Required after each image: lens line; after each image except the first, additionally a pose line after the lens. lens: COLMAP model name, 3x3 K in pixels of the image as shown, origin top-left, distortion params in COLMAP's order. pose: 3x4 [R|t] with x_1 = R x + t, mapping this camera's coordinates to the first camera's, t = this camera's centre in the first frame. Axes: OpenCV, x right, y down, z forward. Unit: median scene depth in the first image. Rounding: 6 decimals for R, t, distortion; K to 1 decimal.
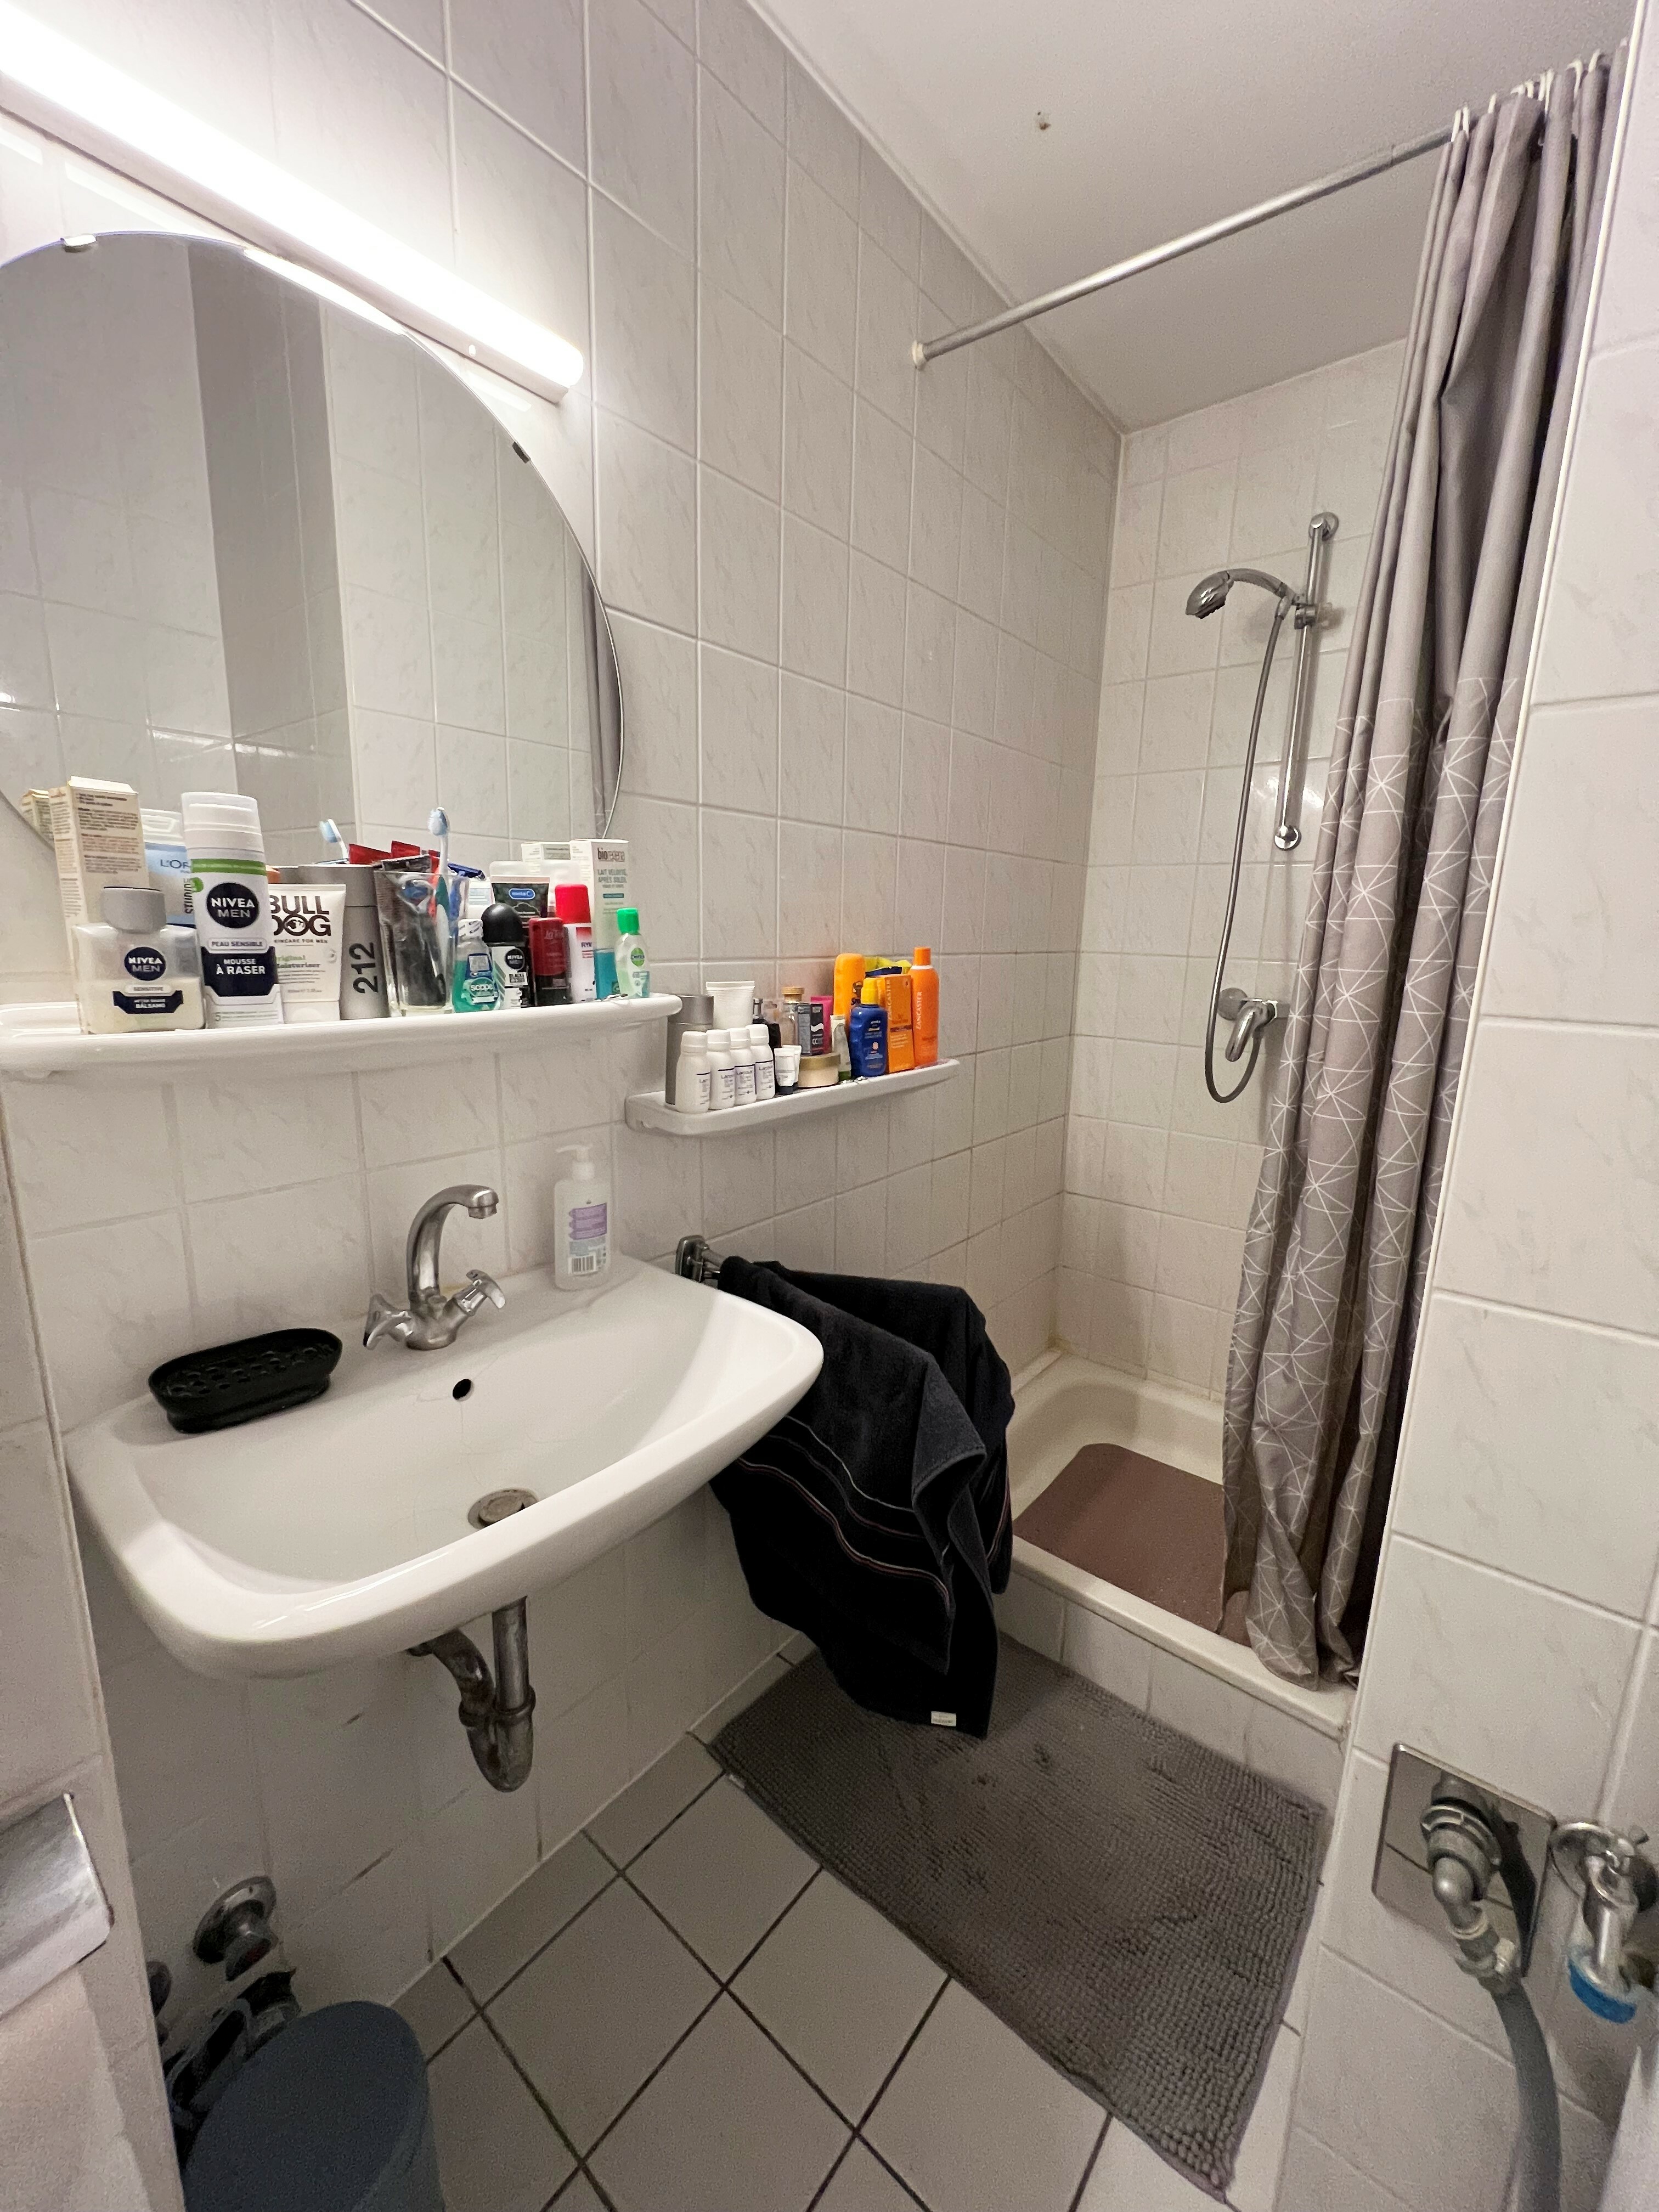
lens RADIAL K [[882.2, 0, 833.7], [0, 882.2, 1101.6], [0, 0, 1]] dist [-0.001322, 0.000135]
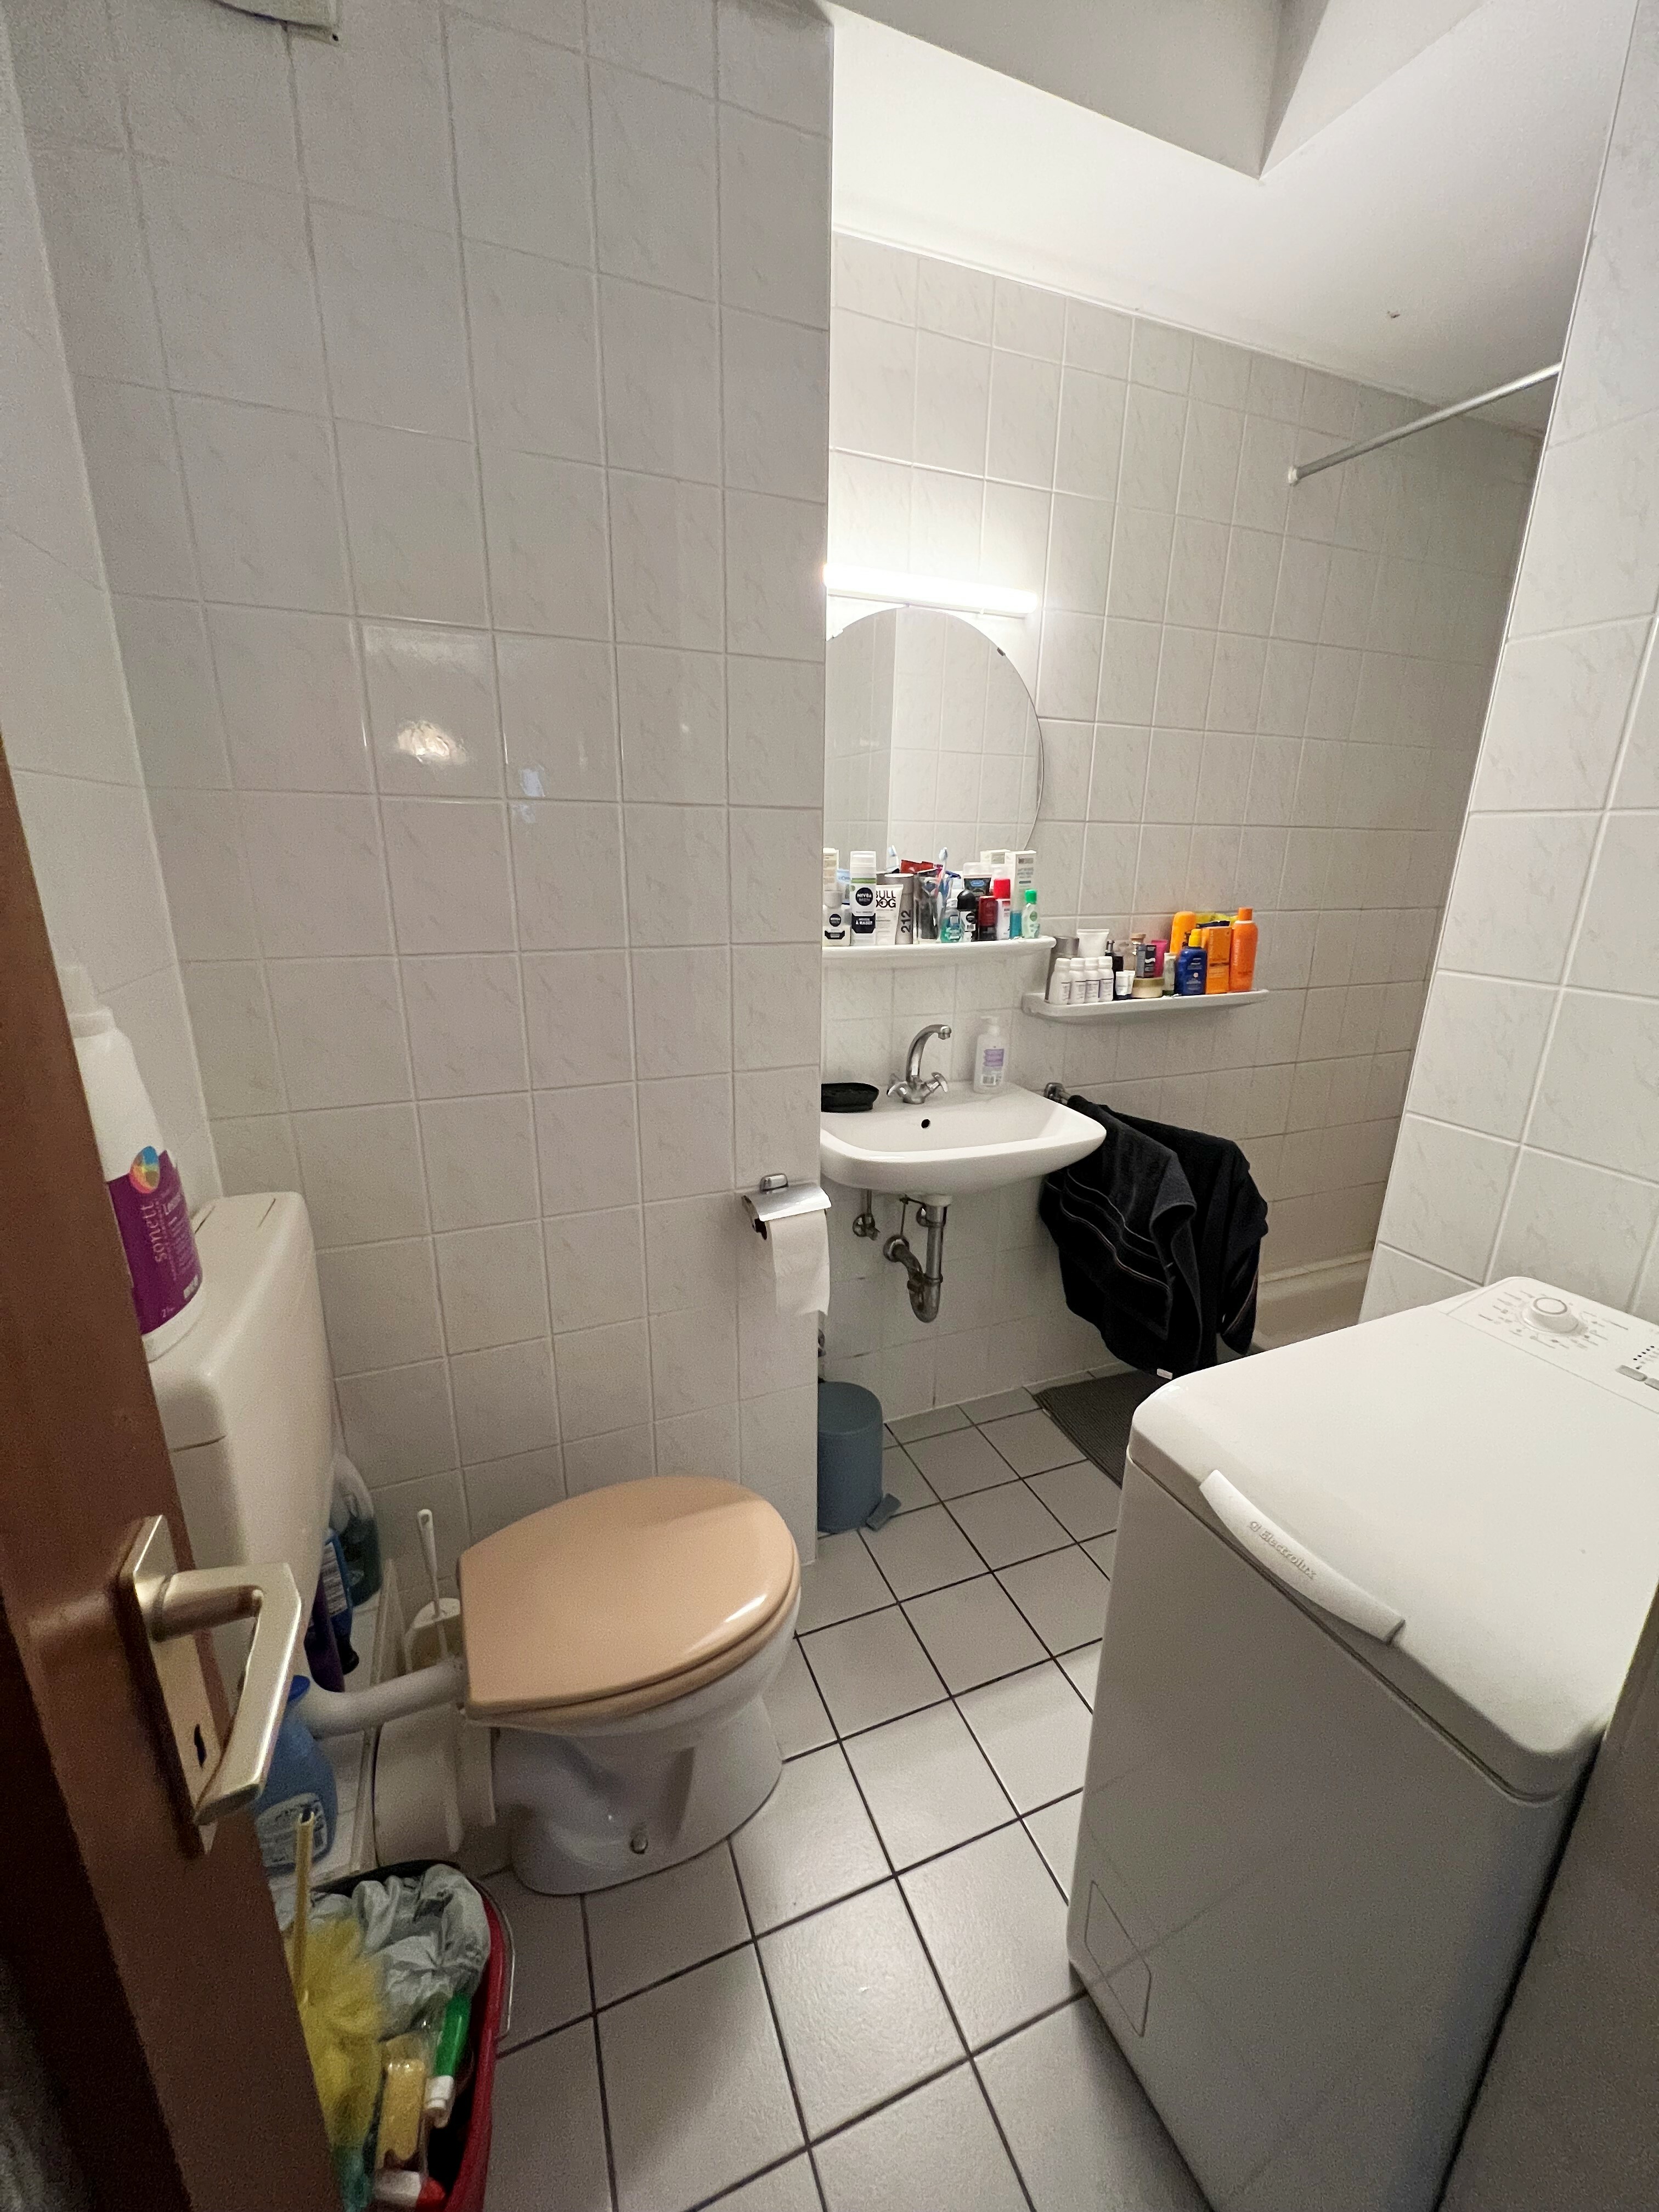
lens RADIAL K [[882.2, 0, 833.2], [0, 882.2, 1103.5], [0, 0, 1]] dist [-0.001322, 0.000135]
pose [[0.879372, 0.126440, -0.459039, 0.307170], [-0.087839, 0.990628, 0.104593, 0.069377], [0.467962, -0.051654, 0.882238, -0.852931]]
